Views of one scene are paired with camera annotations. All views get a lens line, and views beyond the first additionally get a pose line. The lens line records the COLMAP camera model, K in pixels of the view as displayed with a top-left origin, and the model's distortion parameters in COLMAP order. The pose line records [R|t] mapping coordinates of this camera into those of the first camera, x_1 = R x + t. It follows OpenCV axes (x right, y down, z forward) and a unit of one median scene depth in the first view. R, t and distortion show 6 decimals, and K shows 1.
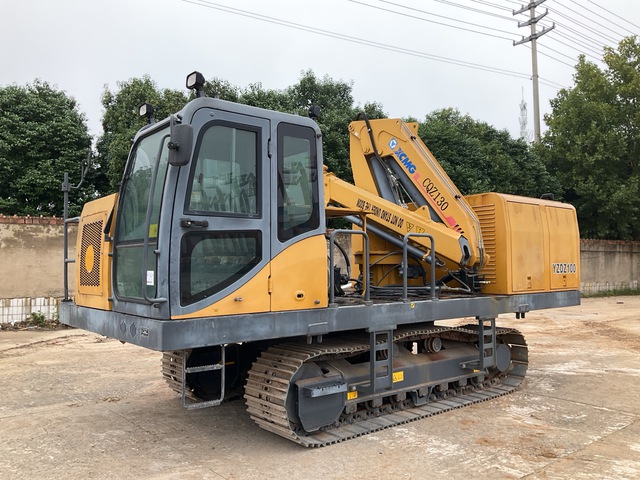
lens RADIAL K [[492.3, 0, 319.5], [0, 492.3, 242.5], [0, 0, 1]] dist [0.011766, -0.032314]
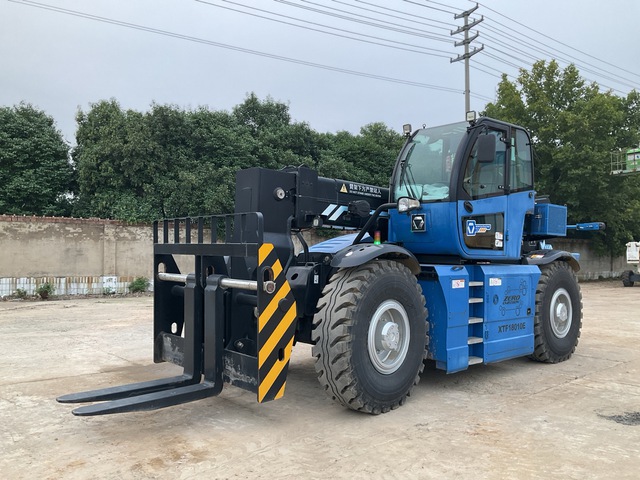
lens RADIAL K [[492.3, 0, 319.5], [0, 492.3, 242.5], [0, 0, 1]] dist [0.011766, -0.032314]
pose [[0.999765, 0.010950, 0.018719, 0.103272], [-0.011297, 0.999765, 0.018526, -0.007789], [-0.018512, -0.018733, 0.999653, -0.170949]]
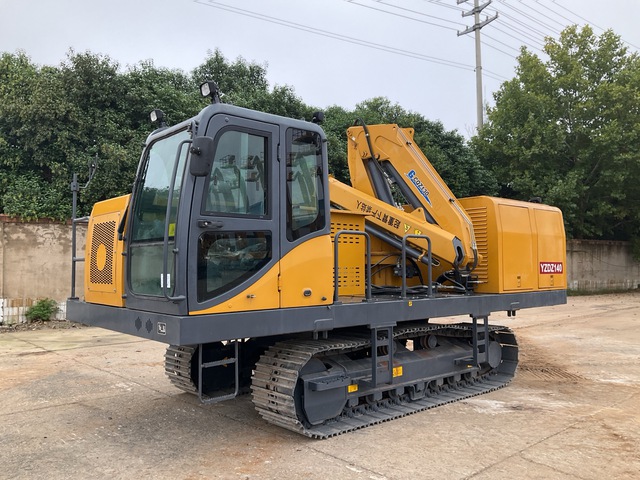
lens RADIAL K [[492.3, 0, 319.5], [0, 492.3, 242.5], [0, 0, 1]] dist [0.011766, -0.032314]
pose [[0.998662, 0.002630, 0.051651, 0.101531], [-0.002784, 0.999992, 0.002900, 0.001771], [-0.051643, -0.003040, 0.998661, 0.070162]]
